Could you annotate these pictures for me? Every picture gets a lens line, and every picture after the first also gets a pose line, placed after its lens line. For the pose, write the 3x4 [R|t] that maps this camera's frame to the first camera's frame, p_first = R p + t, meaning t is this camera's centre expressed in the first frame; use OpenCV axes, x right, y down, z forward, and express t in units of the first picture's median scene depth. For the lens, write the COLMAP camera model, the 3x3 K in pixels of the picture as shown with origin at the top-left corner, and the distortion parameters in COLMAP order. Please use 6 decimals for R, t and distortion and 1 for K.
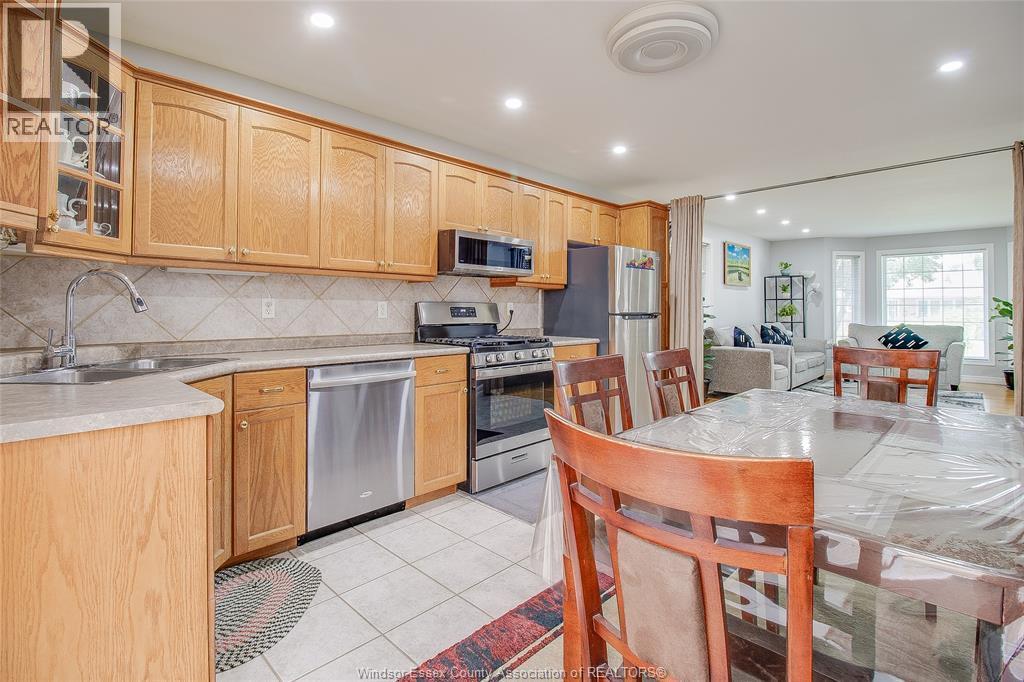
lens RADIAL K [[500.6, 0, 511.4], [0, 500.6, 302.2], [0, 0, 1]] dist [0.000363, 0.000041]
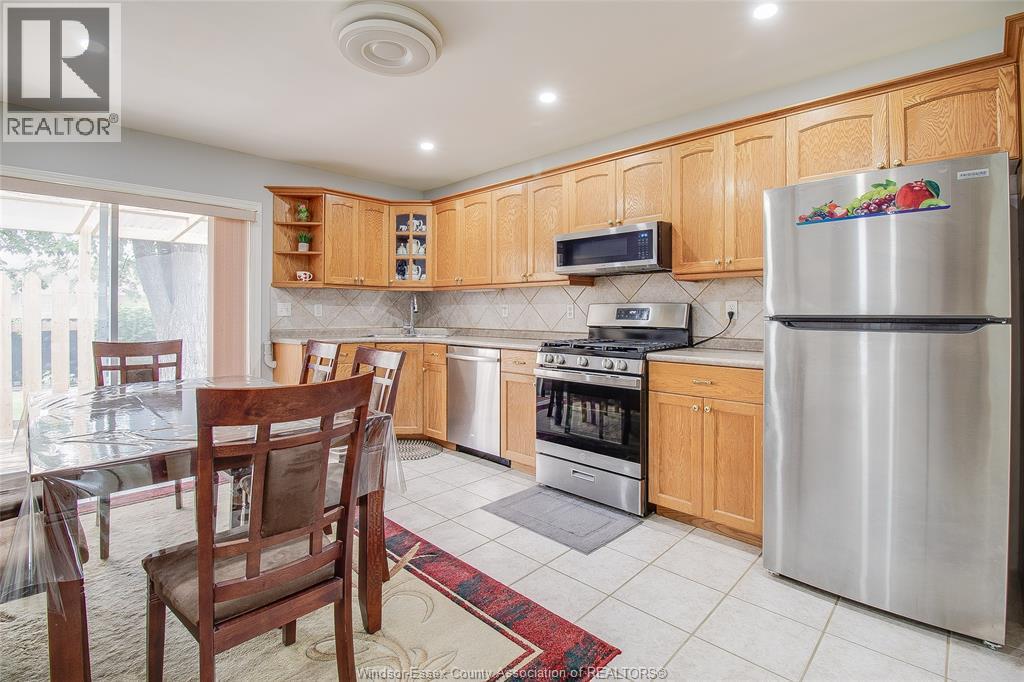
lens RADIAL K [[471.1, 0, 509.3], [0, 471.1, 317.5], [0, 0, 1]] dist [-0.017959, 0.000057]
pose [[0.003023, 0.004555, -0.999985, 0.813472], [0.009453, 0.999945, 0.004583, 0.021837], [0.999951, -0.009467, 0.002980, 0.821393]]
